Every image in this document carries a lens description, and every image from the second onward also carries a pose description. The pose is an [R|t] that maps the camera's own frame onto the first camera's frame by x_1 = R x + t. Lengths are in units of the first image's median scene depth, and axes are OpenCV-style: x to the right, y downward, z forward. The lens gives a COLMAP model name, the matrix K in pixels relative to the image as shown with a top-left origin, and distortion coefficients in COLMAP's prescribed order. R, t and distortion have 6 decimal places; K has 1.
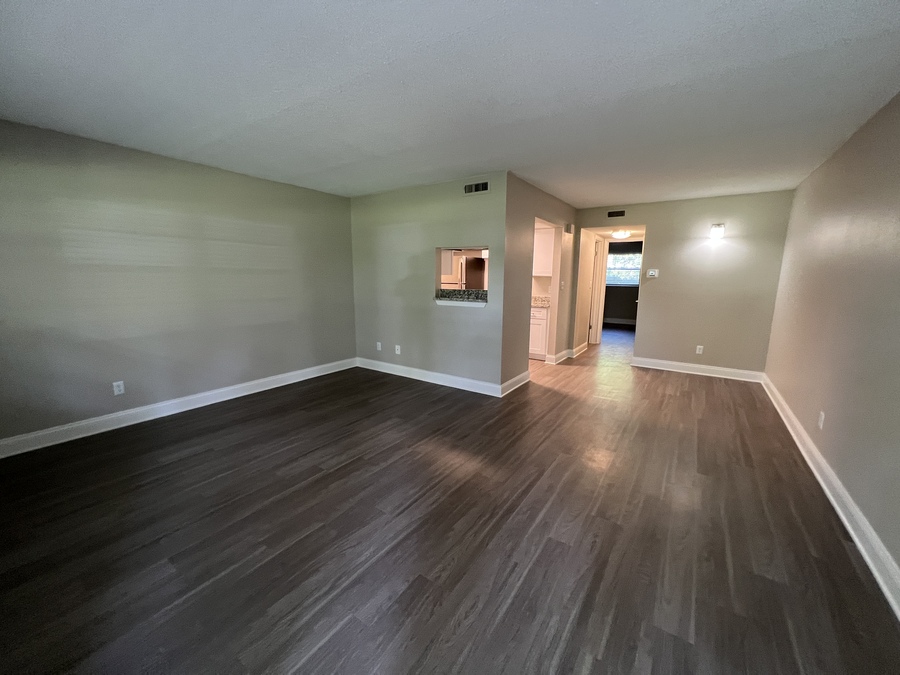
lens RADIAL K [[358.2, 0, 450.4], [0, 358.2, 335.1], [0, 0, 1]] dist [-0.000383, 0.000286]
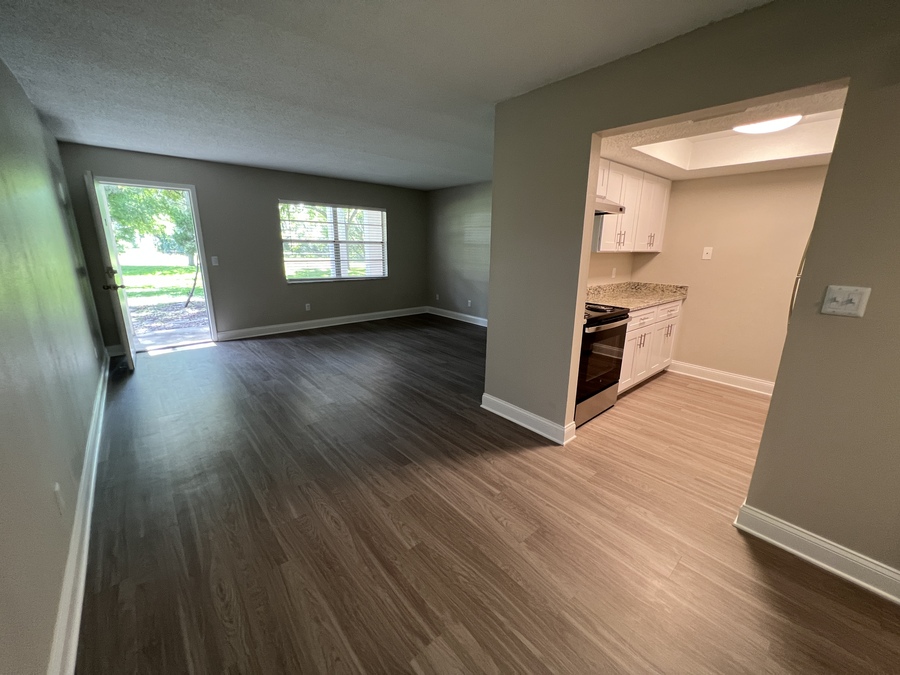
lens RADIAL K [[362.6, 0, 462.9], [0, 362.6, 336.6], [0, 0, 1]] dist [0.000744, 0.000152]
pose [[-0.227909, 0.231547, -0.945750, 1.066383], [-0.177654, 0.945120, 0.274204, -0.228620], [0.957338, 0.230510, -0.174266, 1.290072]]
